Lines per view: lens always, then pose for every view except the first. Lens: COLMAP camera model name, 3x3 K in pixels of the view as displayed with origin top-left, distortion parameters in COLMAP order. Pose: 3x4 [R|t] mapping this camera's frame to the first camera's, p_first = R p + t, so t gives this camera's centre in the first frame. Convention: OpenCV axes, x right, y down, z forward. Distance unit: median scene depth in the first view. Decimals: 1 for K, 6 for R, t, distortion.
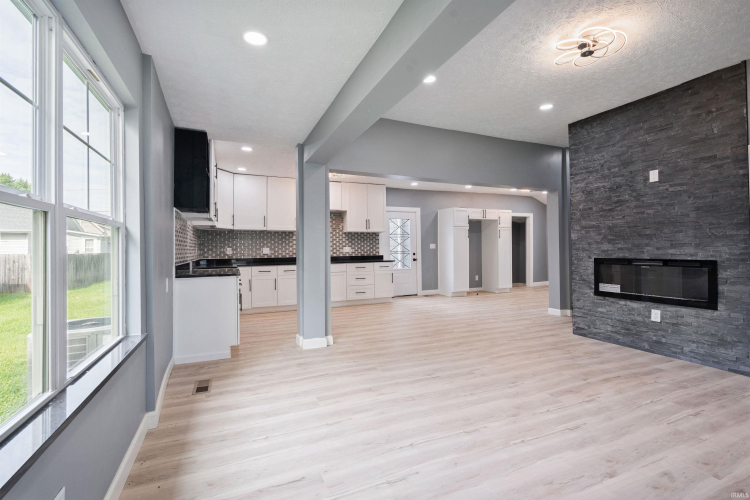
lens RADIAL K [[341.6, 0, 375.0], [0, 341.6, 250.0], [0, 0, 1]] dist [-0.001984, -0.000266]
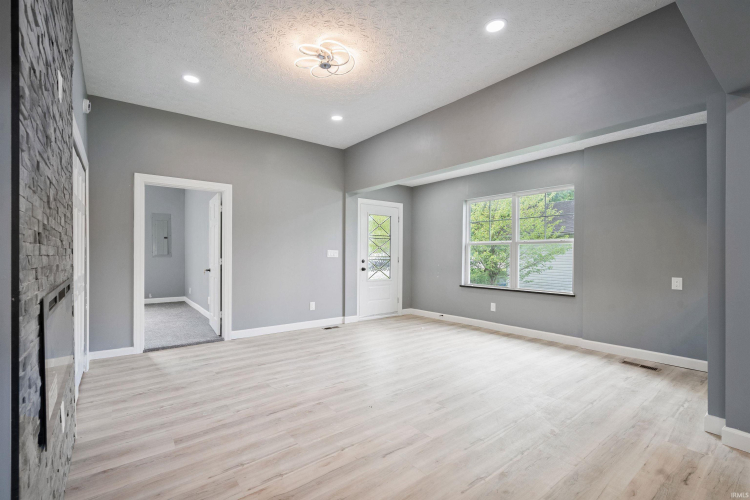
lens RADIAL K [[341.6, 0, 375.0], [0, 341.6, 250.0], [0, 0, 1]] dist [-0.001984, -0.000266]
pose [[-0.968267, 0.006232, -0.249840, 0.711571], [0.008530, 0.999931, -0.008116, -0.010739], [0.249773, -0.009990, -0.968253, 1.952590]]
